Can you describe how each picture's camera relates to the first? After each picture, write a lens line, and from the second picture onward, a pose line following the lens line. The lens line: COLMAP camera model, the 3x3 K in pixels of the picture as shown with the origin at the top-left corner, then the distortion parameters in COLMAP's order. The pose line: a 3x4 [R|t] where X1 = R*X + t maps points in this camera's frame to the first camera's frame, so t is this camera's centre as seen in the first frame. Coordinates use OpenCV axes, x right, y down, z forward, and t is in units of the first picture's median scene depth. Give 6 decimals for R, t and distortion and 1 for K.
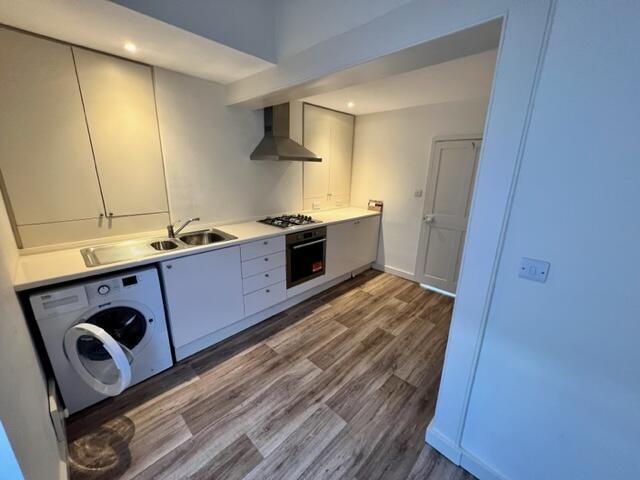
lens RADIAL K [[256.0, 0, 320.0], [0, 256.0, 240.0], [0, 0, 1]] dist [0.000034, 0.000321]
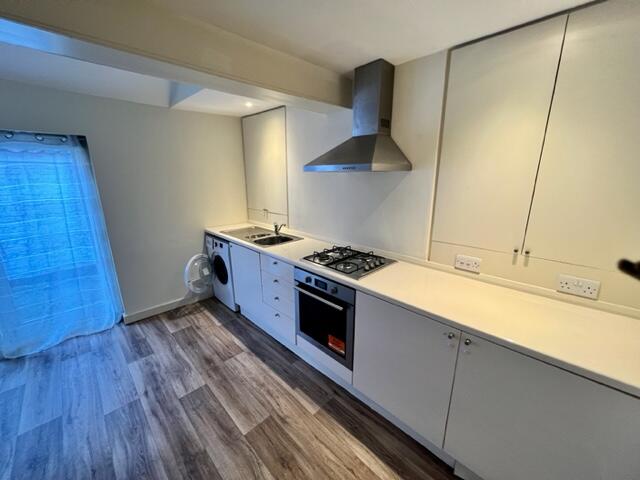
lens RADIAL K [[256.0, 0, 320.0], [0, 256.0, 240.0], [0, 0, 1]] dist [0.000034, 0.000321]
pose [[-0.026160, 0.223784, -0.974288, 0.700671], [-0.271812, 0.936309, 0.222359, -0.333902], [0.961995, 0.270640, 0.036334, 1.182310]]
